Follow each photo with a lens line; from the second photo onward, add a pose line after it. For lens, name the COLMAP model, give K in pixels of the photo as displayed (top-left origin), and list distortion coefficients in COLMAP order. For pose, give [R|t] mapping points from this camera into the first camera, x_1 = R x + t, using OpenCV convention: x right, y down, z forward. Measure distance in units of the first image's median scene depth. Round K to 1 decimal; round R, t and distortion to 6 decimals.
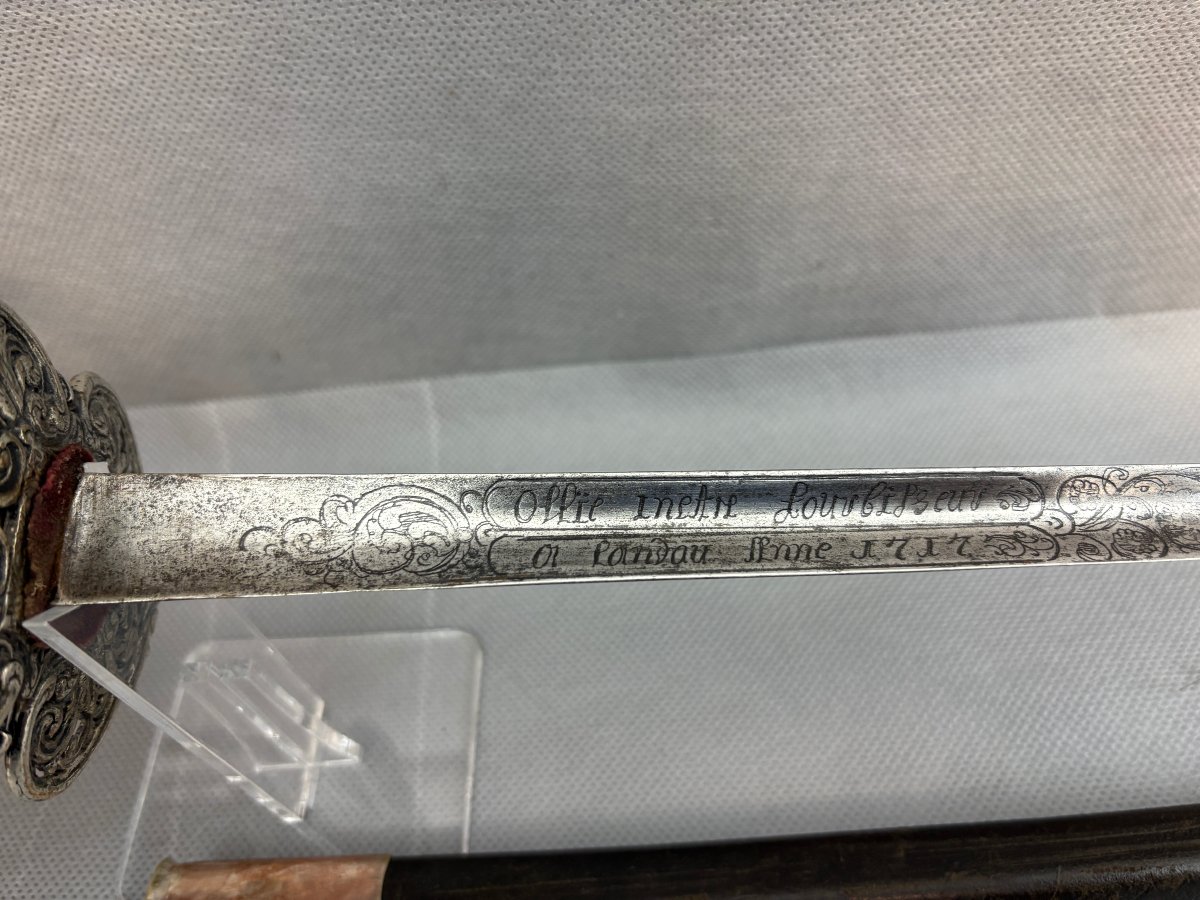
lens RADIAL K [[978.1, 0, 600.0], [0, 978.1, 450.0], [0, 0, 1]] dist [0.001377, 0.004767]
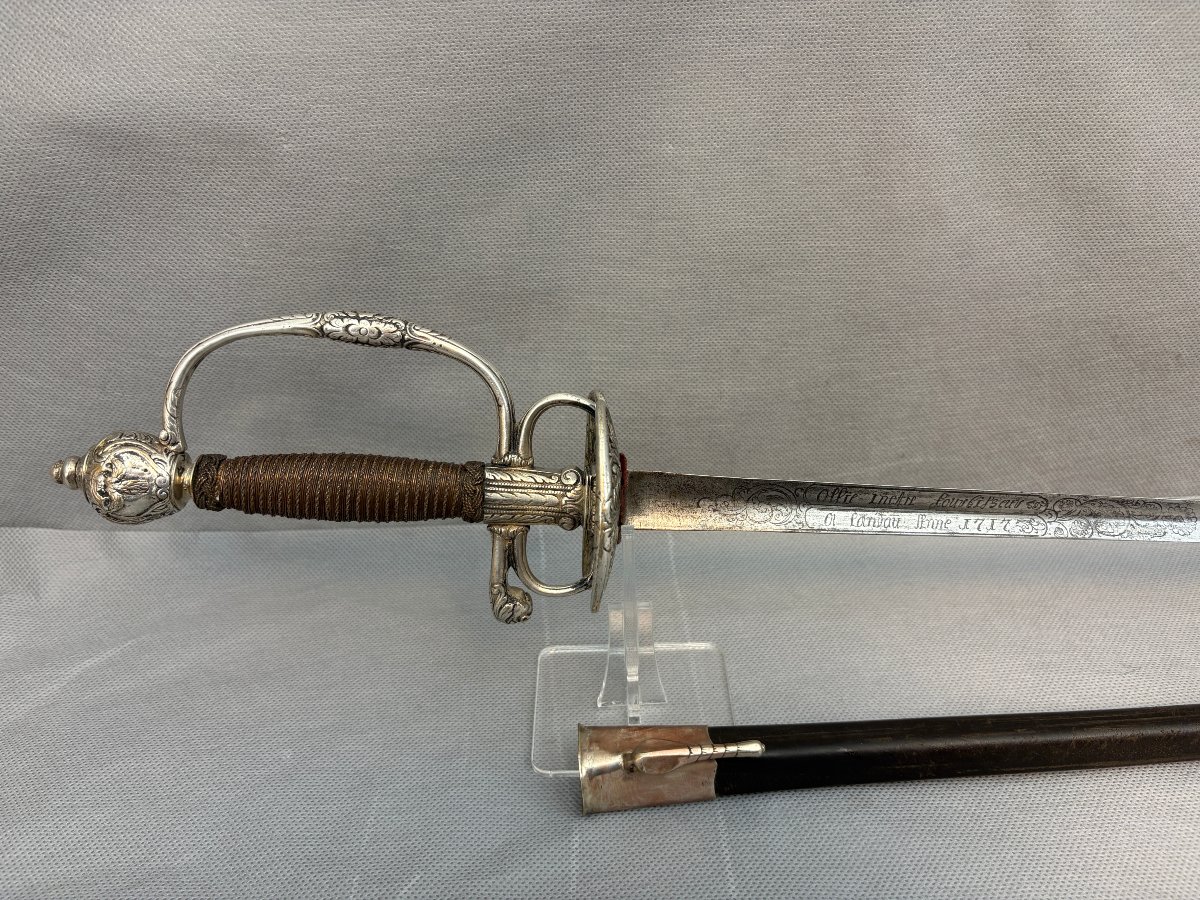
lens RADIAL K [[978.1, 0, 600.0], [0, 978.1, 450.0], [0, 0, 1]] dist [0.001377, 0.004767]
pose [[0.998122, 0.055327, 0.026312, -0.520348], [-0.043440, 0.941973, -0.332867, 0.578607], [-0.043202, 0.331099, 0.942607, -0.951630]]
